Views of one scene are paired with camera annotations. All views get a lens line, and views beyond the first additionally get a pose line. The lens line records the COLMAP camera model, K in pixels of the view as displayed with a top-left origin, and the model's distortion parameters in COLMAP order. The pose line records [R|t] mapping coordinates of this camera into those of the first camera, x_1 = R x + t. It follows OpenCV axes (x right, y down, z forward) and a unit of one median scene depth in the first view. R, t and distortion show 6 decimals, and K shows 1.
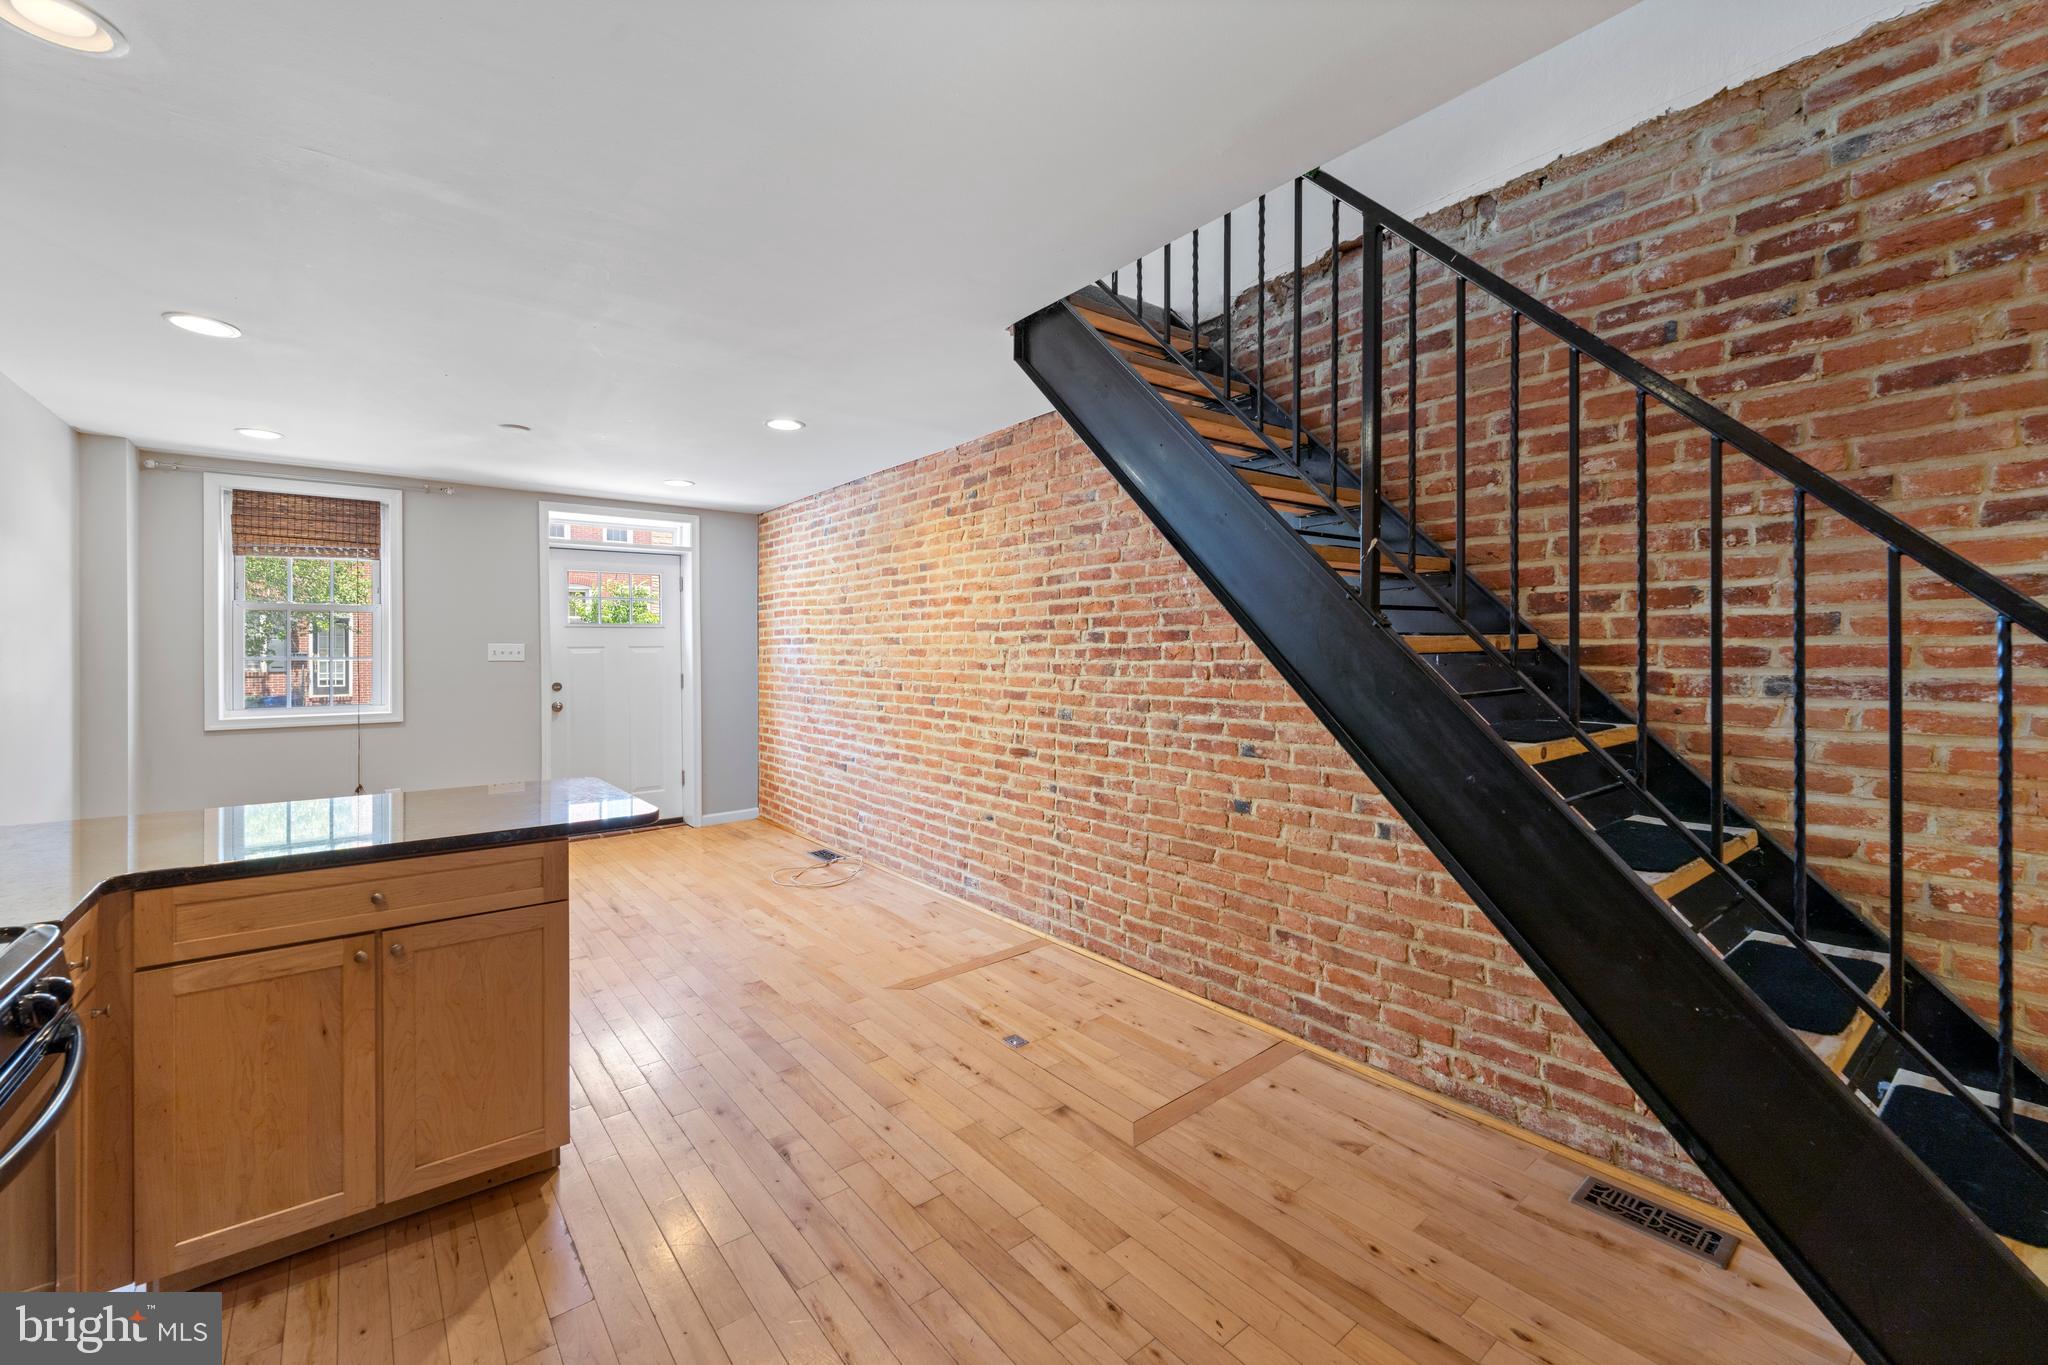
lens RADIAL K [[836.8, 0, 1005.1], [0, 836.8, 646.4], [0, 0, 1]] dist [0.001541, -0.000466]
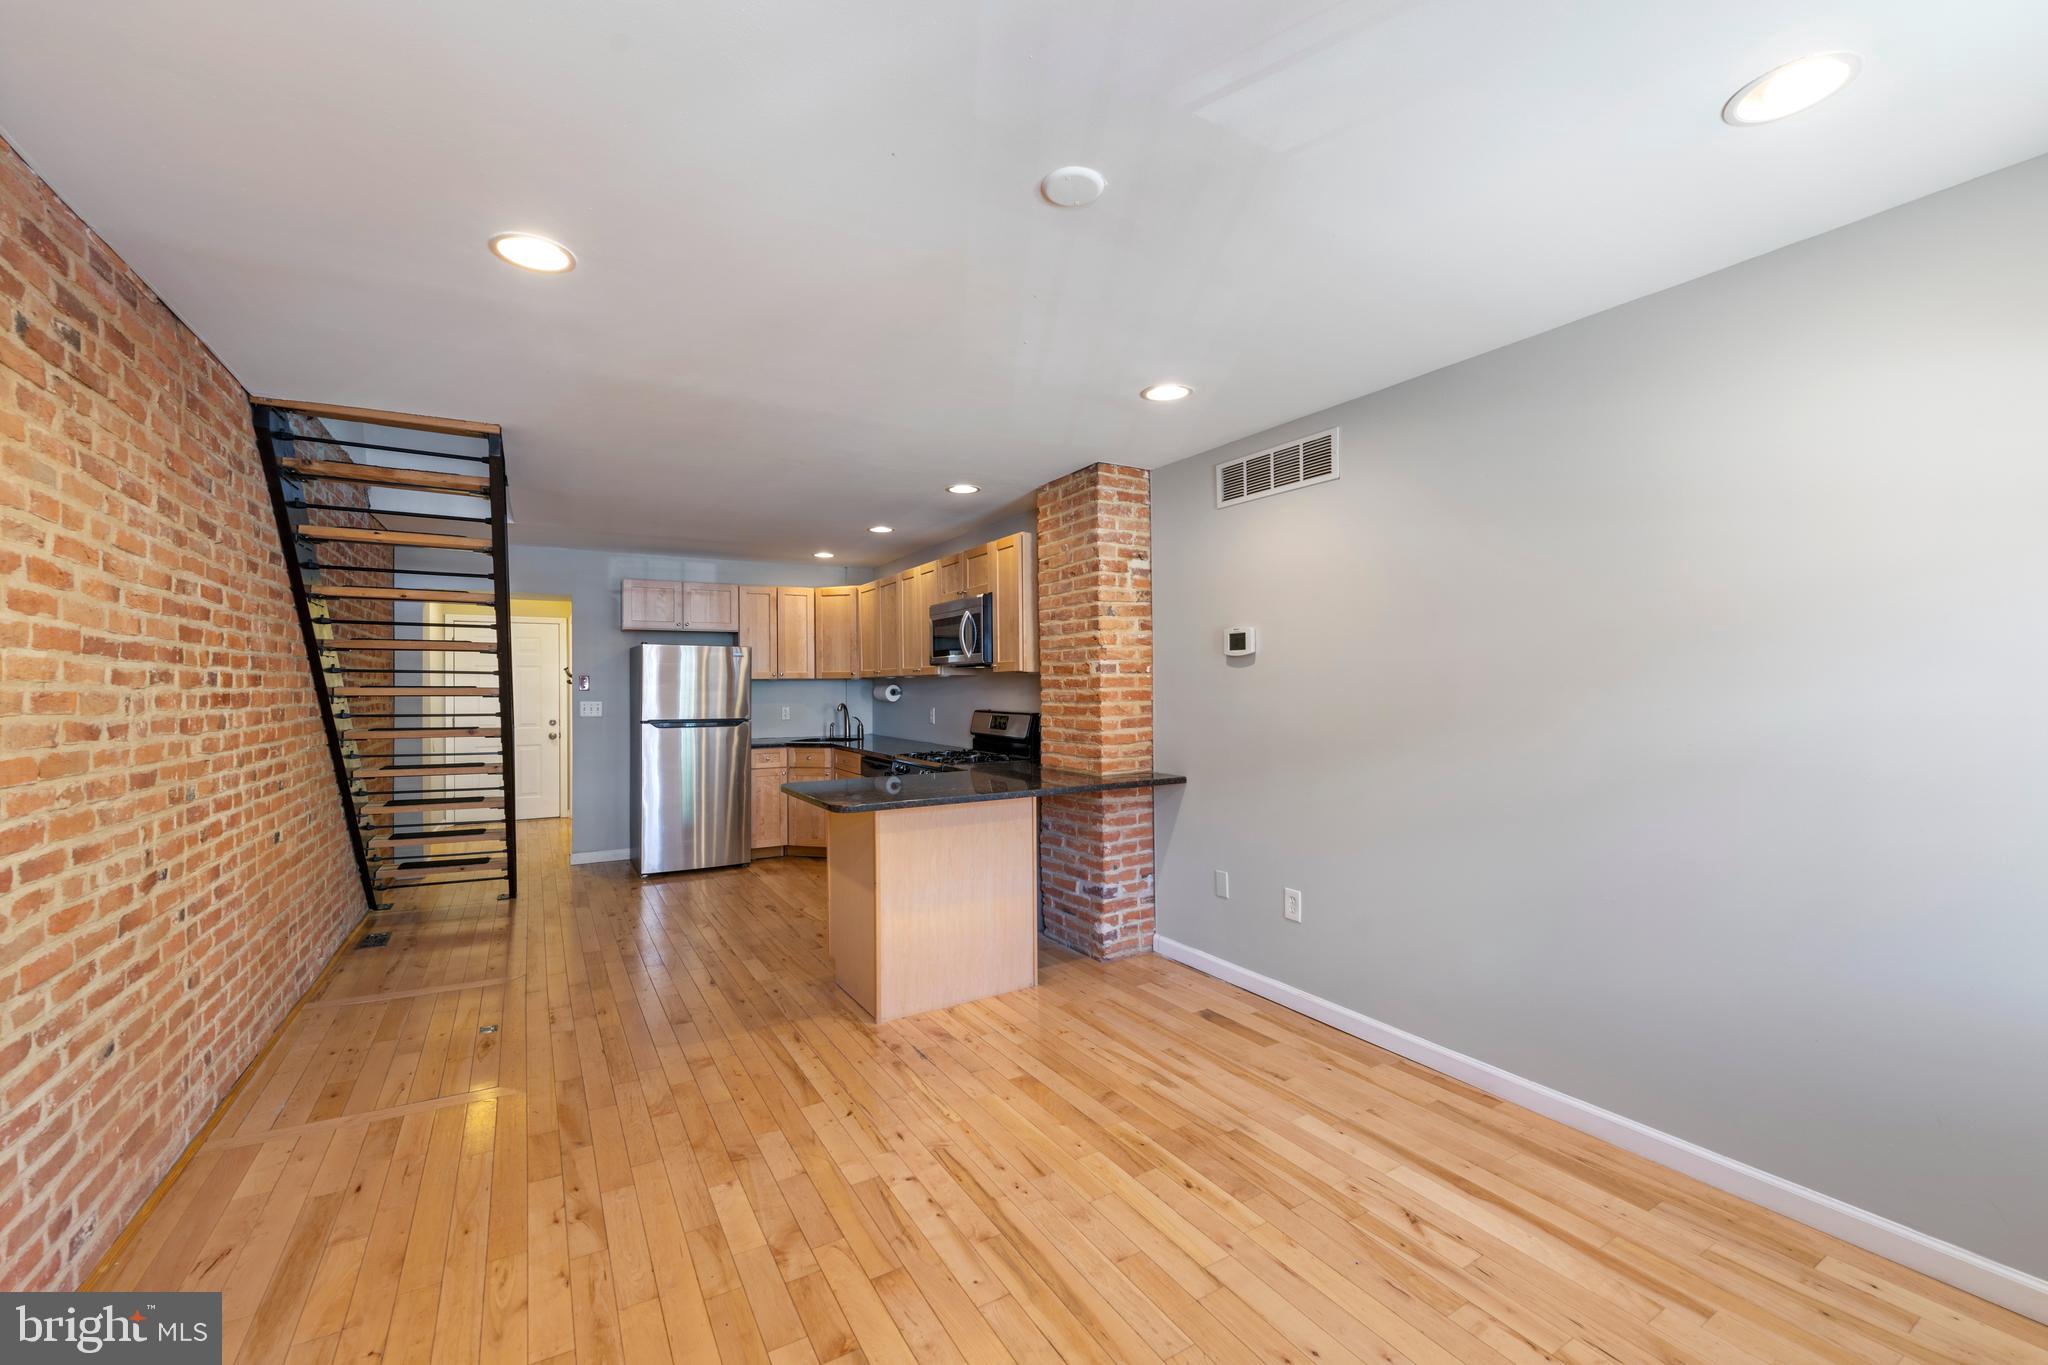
lens RADIAL K [[836.8, 0, 1031.5], [0, 836.8, 679.1], [0, 0, 1]] dist [0.001541, -0.000466]
pose [[-0.993382, 0.012547, 0.114173, -0.527814], [0.010893, 0.999827, -0.015105, 0.006451], [-0.114342, -0.013762, -0.993346, 1.250614]]
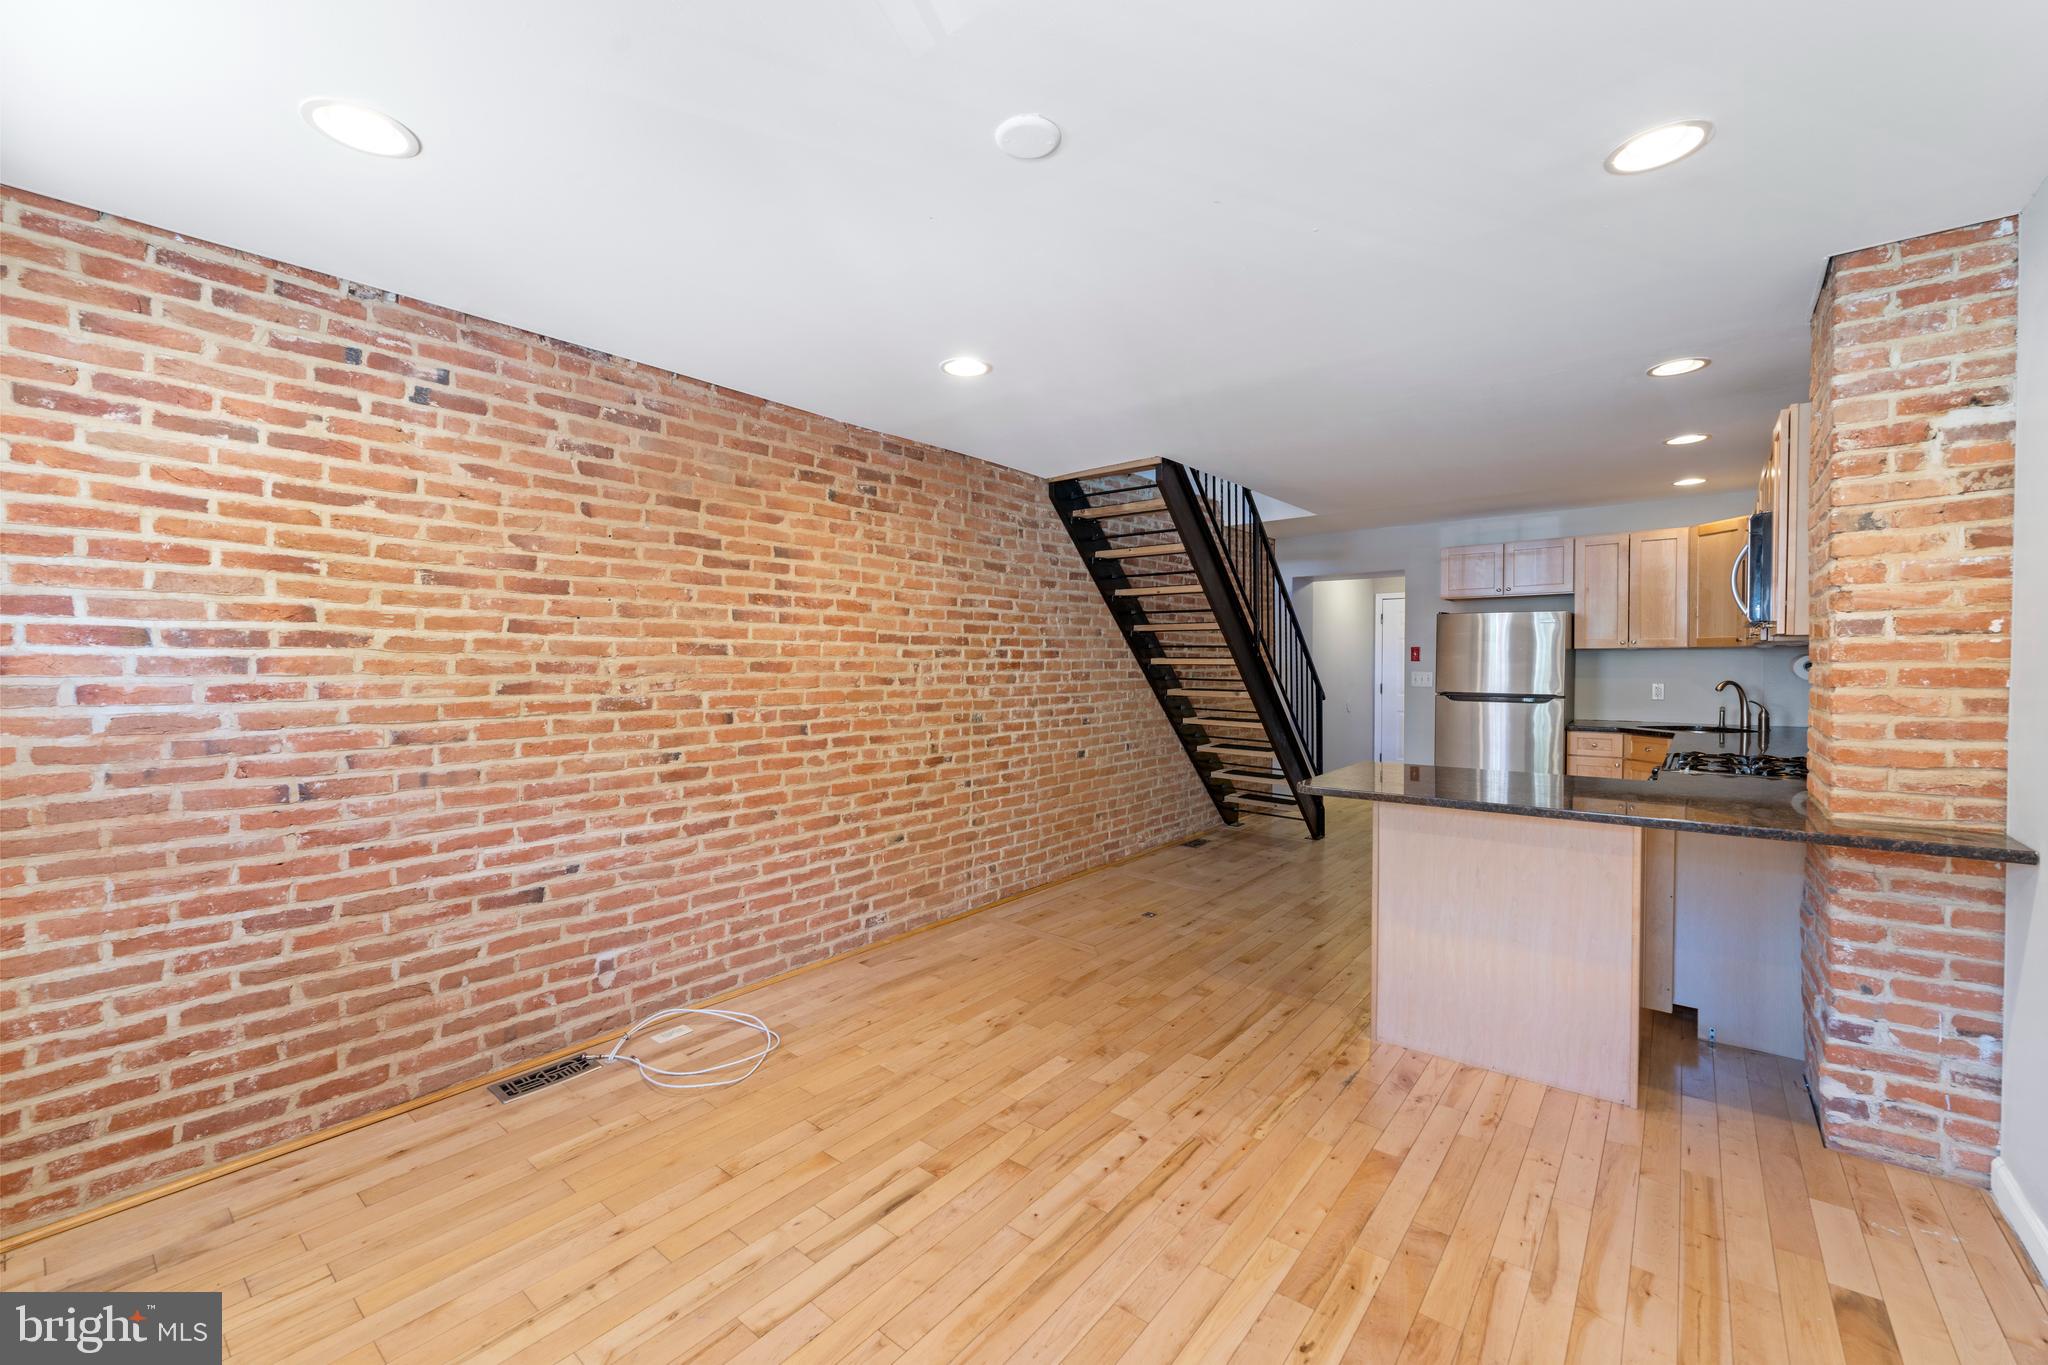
lens RADIAL K [[836.8, 0, 1008.9], [0, 836.8, 678.9], [0, 0, 1]] dist [0.001541, -0.000466]
pose [[-0.218584, -0.015087, 0.975702, -0.865427], [-0.002097, 0.999885, 0.014991, 0.006354], [-0.975816, 0.001231, -0.218591, 0.958962]]
